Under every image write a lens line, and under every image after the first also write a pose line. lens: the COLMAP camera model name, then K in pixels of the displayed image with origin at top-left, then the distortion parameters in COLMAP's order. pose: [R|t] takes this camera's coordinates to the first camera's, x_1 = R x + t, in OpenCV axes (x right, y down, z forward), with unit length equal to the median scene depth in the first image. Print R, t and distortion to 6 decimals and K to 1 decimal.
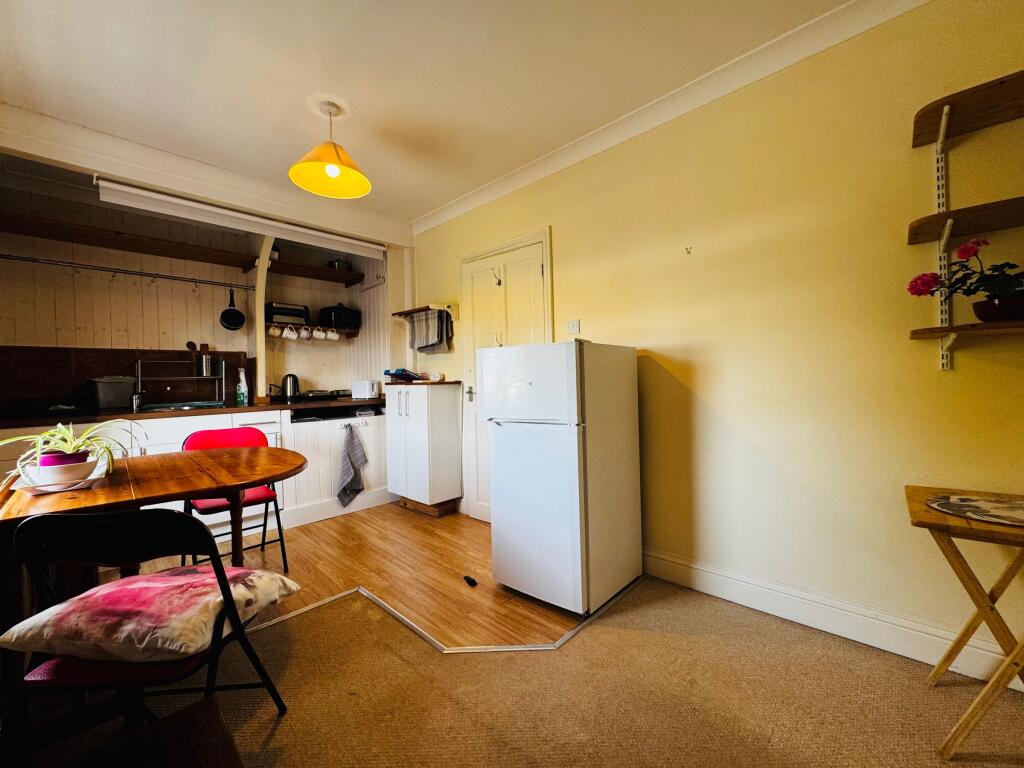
lens RADIAL K [[409.2, 0, 508.6], [0, 409.2, 382.5], [0, 0, 1]] dist [-0.003660, -0.000543]
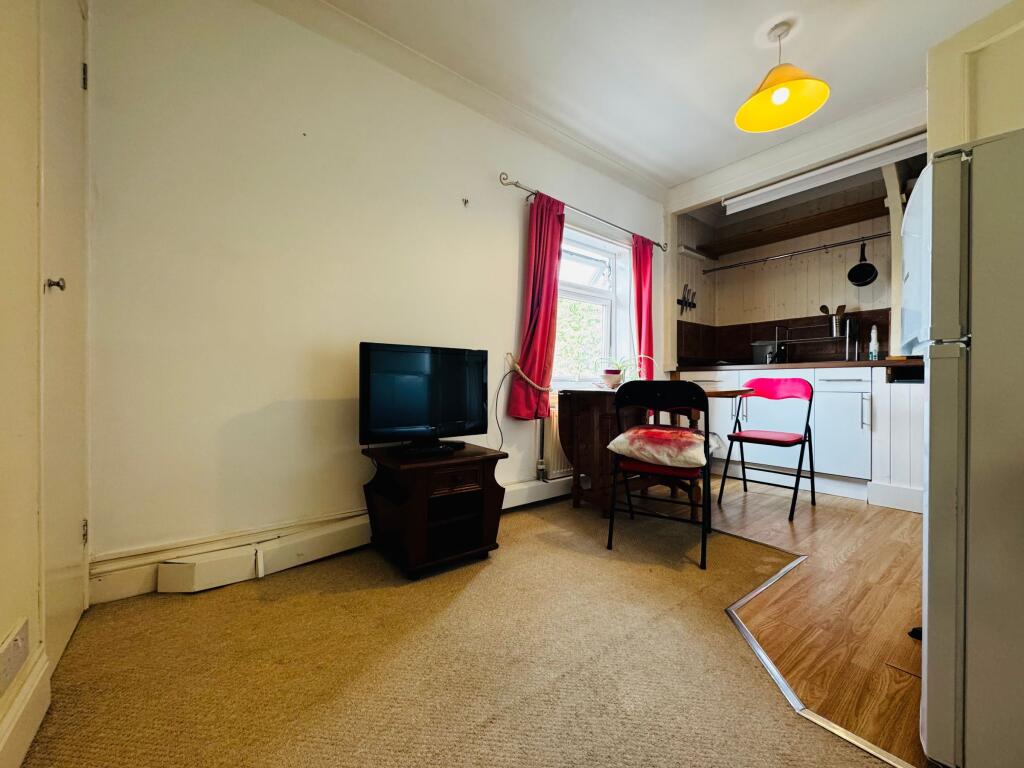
lens RADIAL K [[409.2, 0, 508.6], [0, 409.2, 382.5], [0, 0, 1]] dist [-0.003660, -0.000543]
pose [[-0.151961, 0.020290, -0.988178, 0.370439], [-0.009679, 0.999711, 0.022016, 0.078258], [0.988339, 0.012910, -0.151720, 0.324427]]
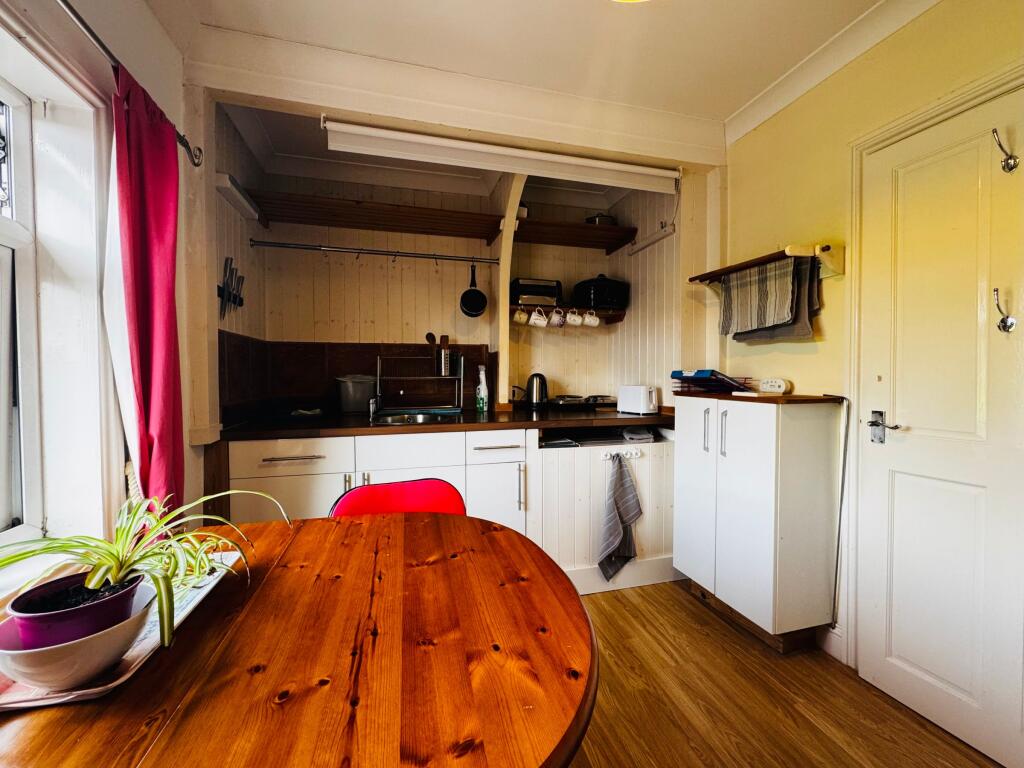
lens RADIAL K [[409.2, 0, 508.6], [0, 409.2, 382.5], [0, 0, 1]] dist [-0.003660, -0.000543]
pose [[0.855372, 0.033357, -0.516940, -0.203349], [-0.022466, 0.999374, 0.027314, -0.025021], [0.517527, -0.011750, 0.855586, 0.352700]]
